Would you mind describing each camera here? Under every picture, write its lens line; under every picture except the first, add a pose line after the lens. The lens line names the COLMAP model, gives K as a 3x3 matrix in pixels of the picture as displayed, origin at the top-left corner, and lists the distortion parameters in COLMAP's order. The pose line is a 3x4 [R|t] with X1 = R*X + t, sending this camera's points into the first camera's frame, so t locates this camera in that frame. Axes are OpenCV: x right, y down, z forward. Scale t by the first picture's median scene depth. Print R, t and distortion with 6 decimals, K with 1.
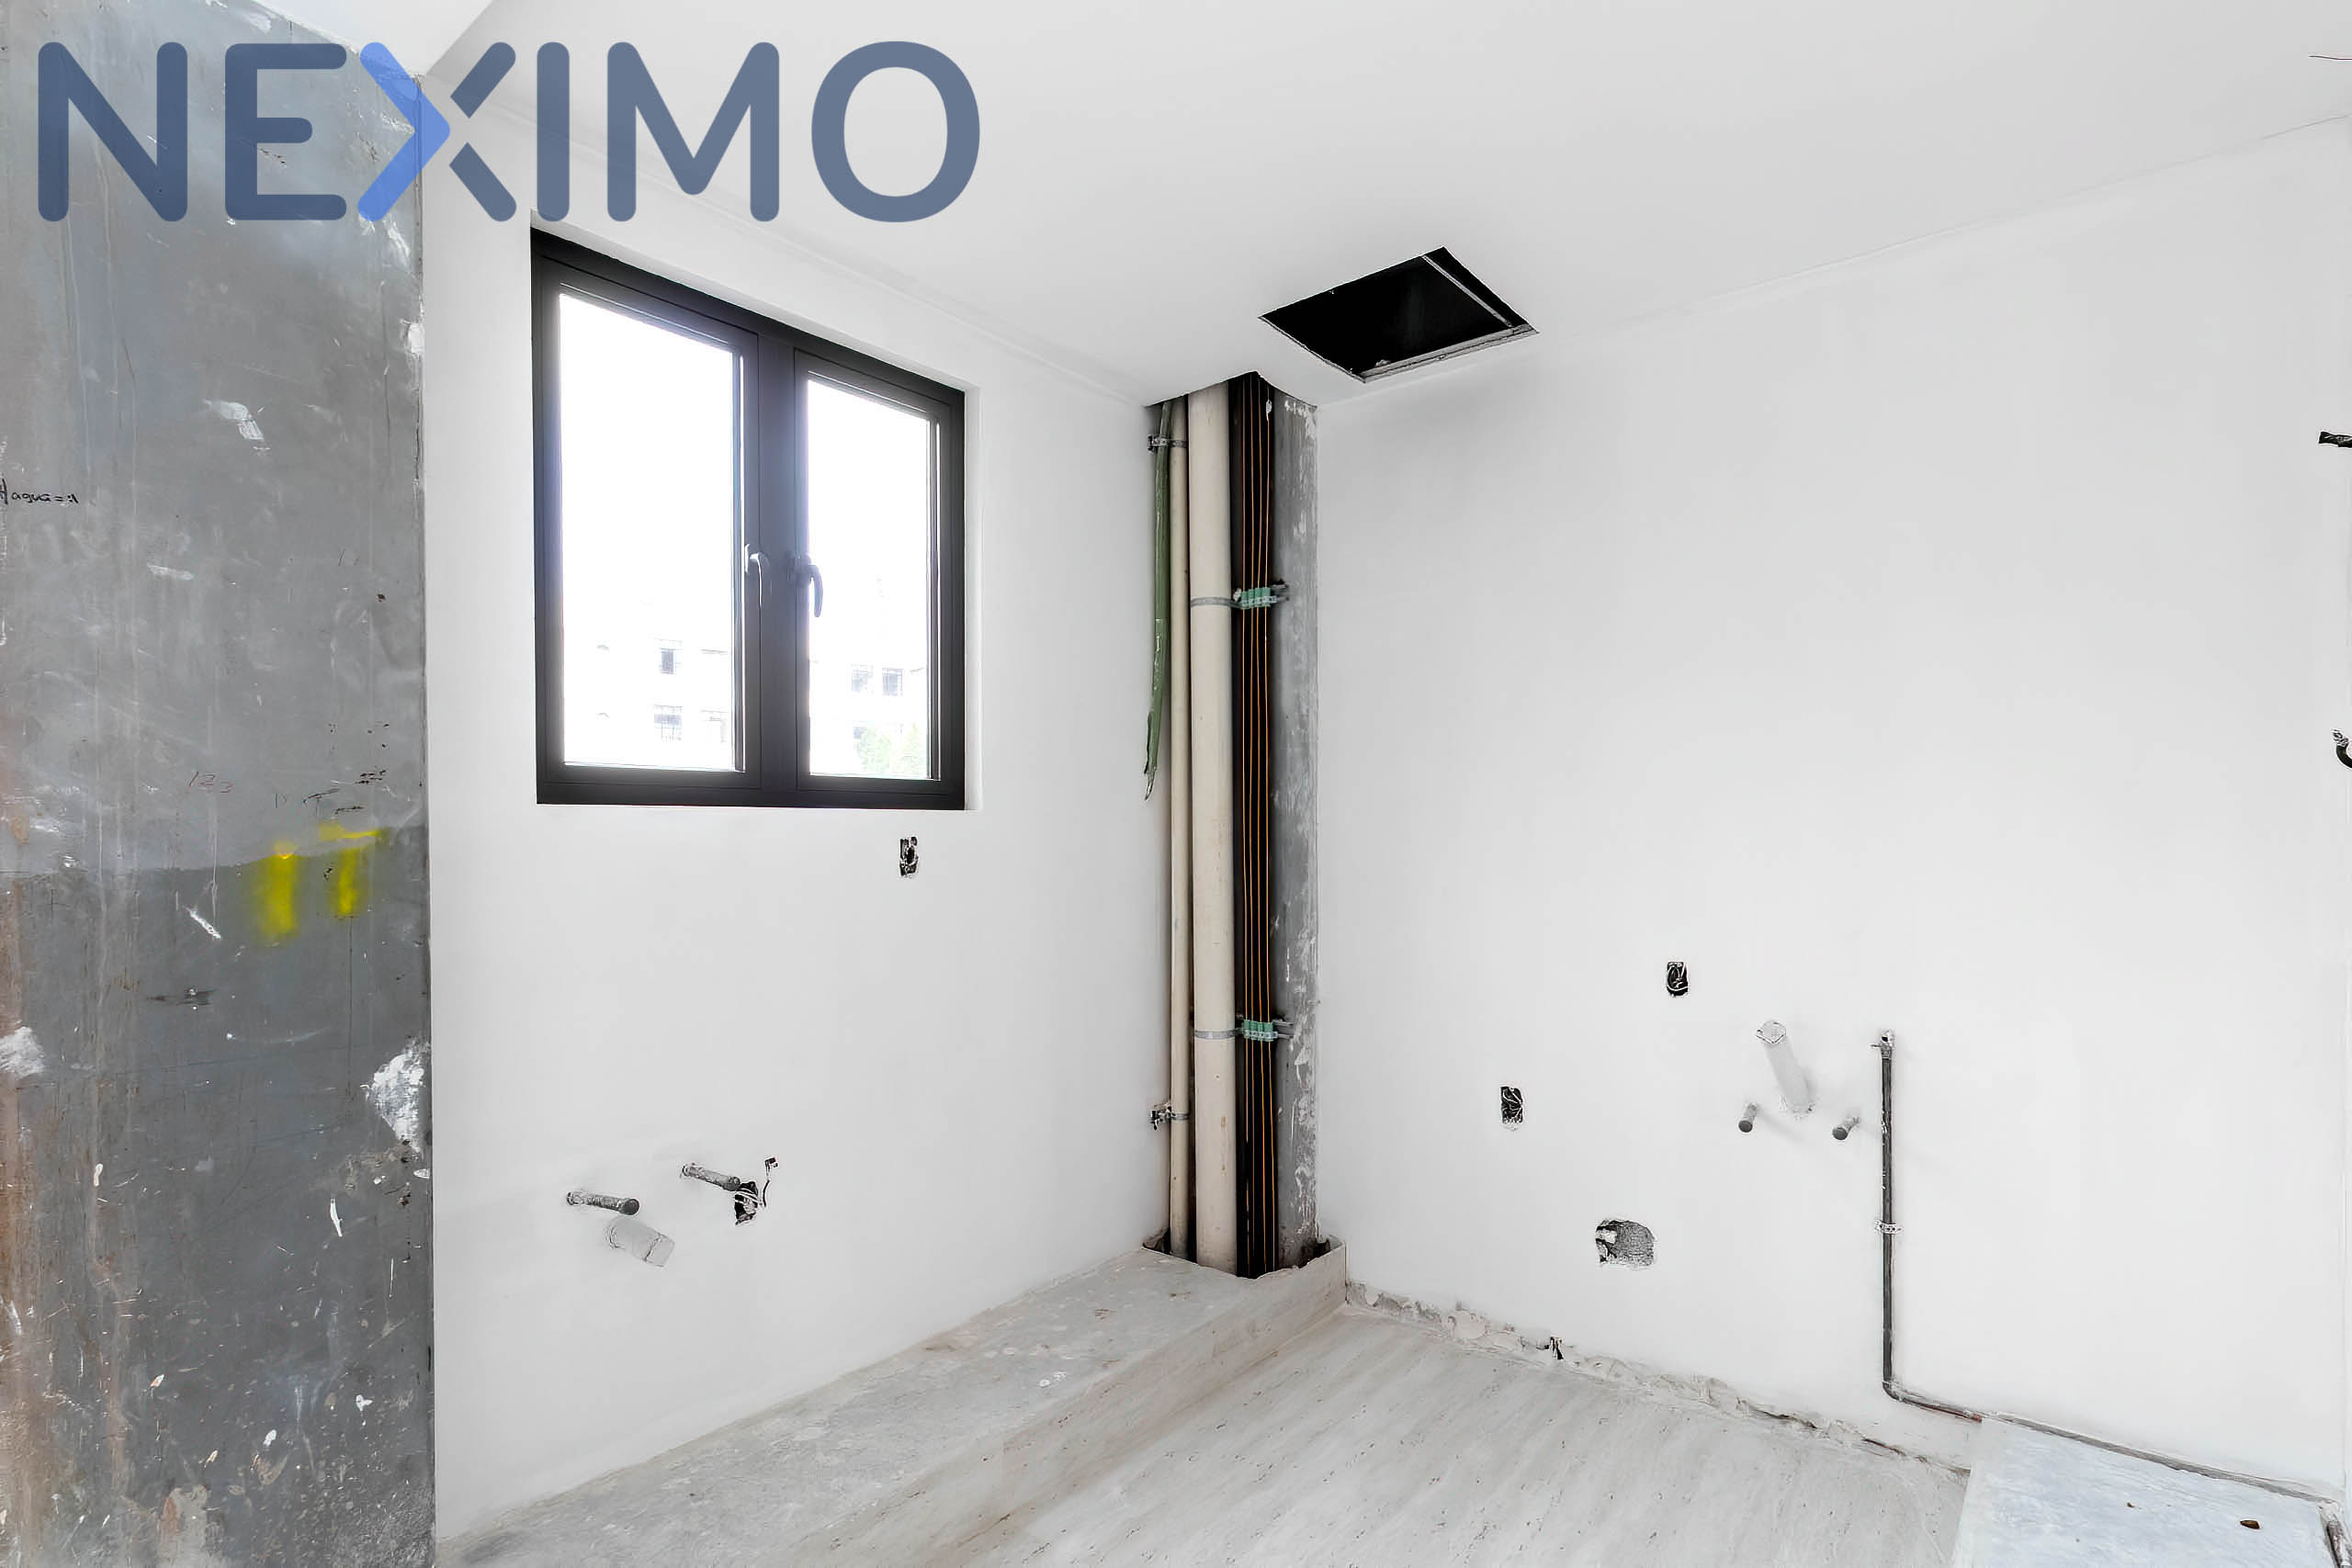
lens RADIAL K [[1130.3, 0, 1199.4], [0, 1130.3, 846.2], [0, 0, 1]] dist [0.004347, -0.000635]
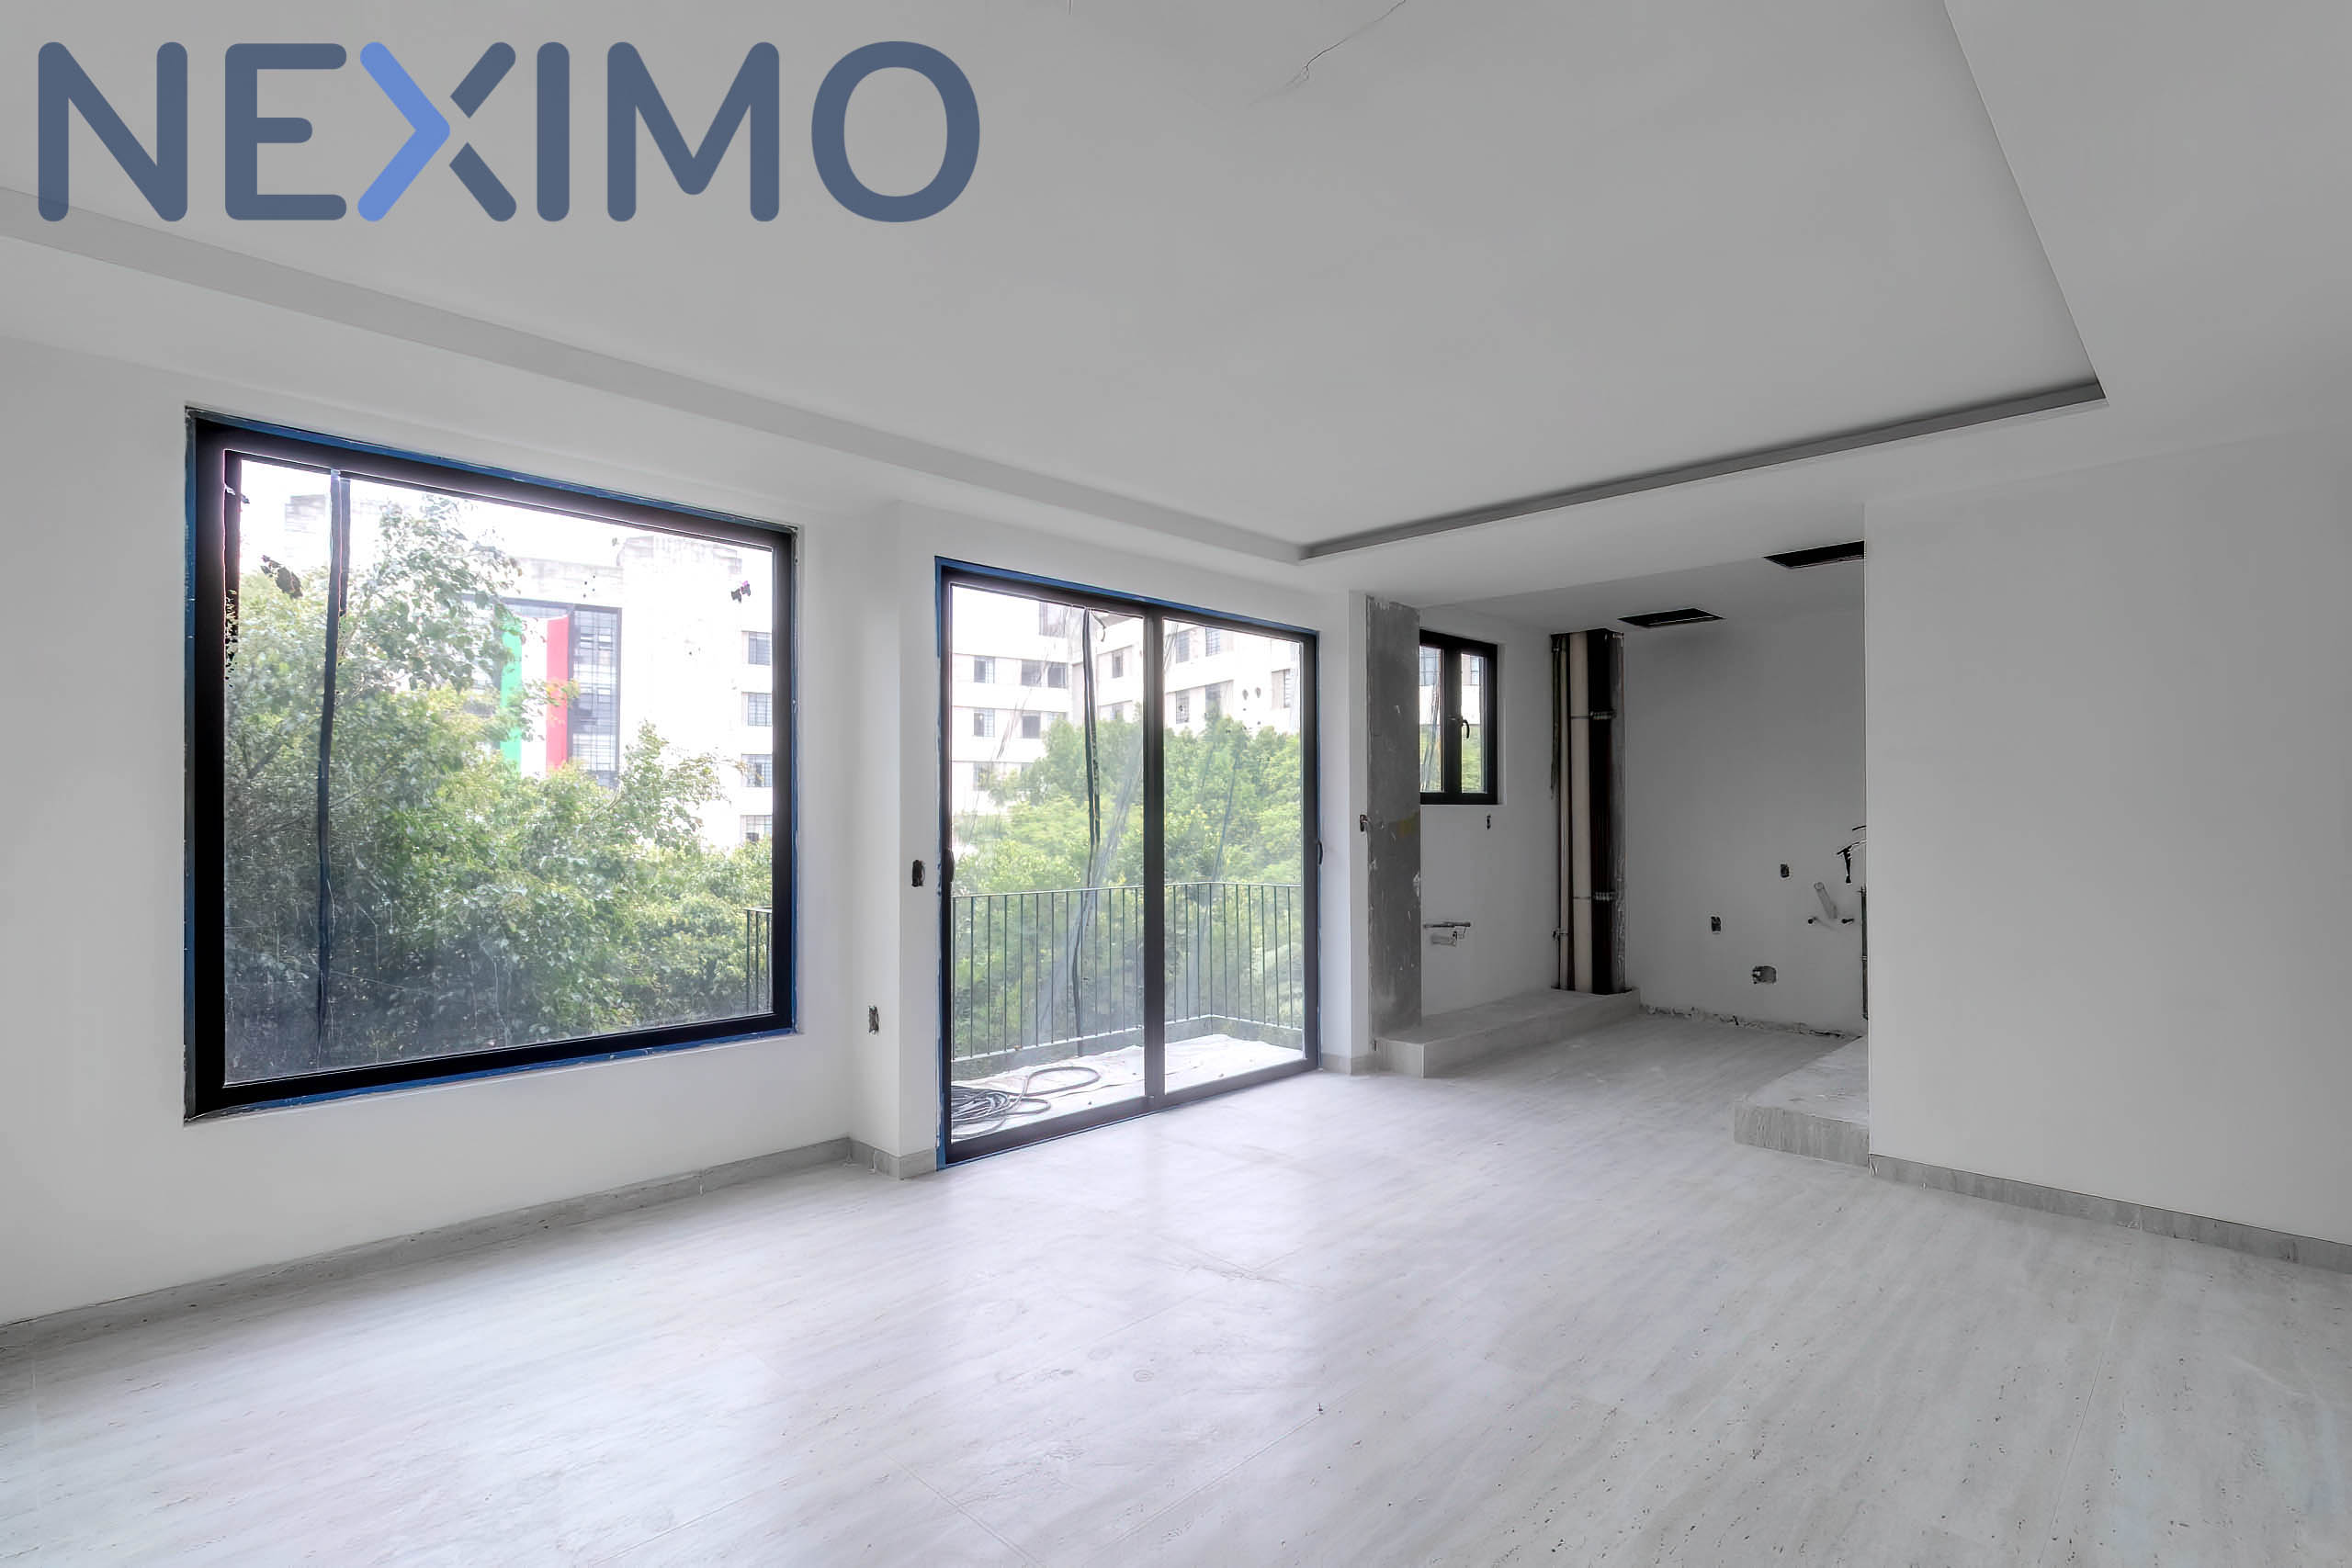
lens RADIAL K [[1130.3, 0, 1181.5], [0, 1130.3, 800.2], [0, 0, 1]] dist [0.004347, -0.000635]
pose [[0.993989, 0.001876, -0.109465, -0.621417], [-0.004499, 0.999708, -0.023726, 0.021224], [0.109389, 0.024076, 0.993707, -1.610290]]
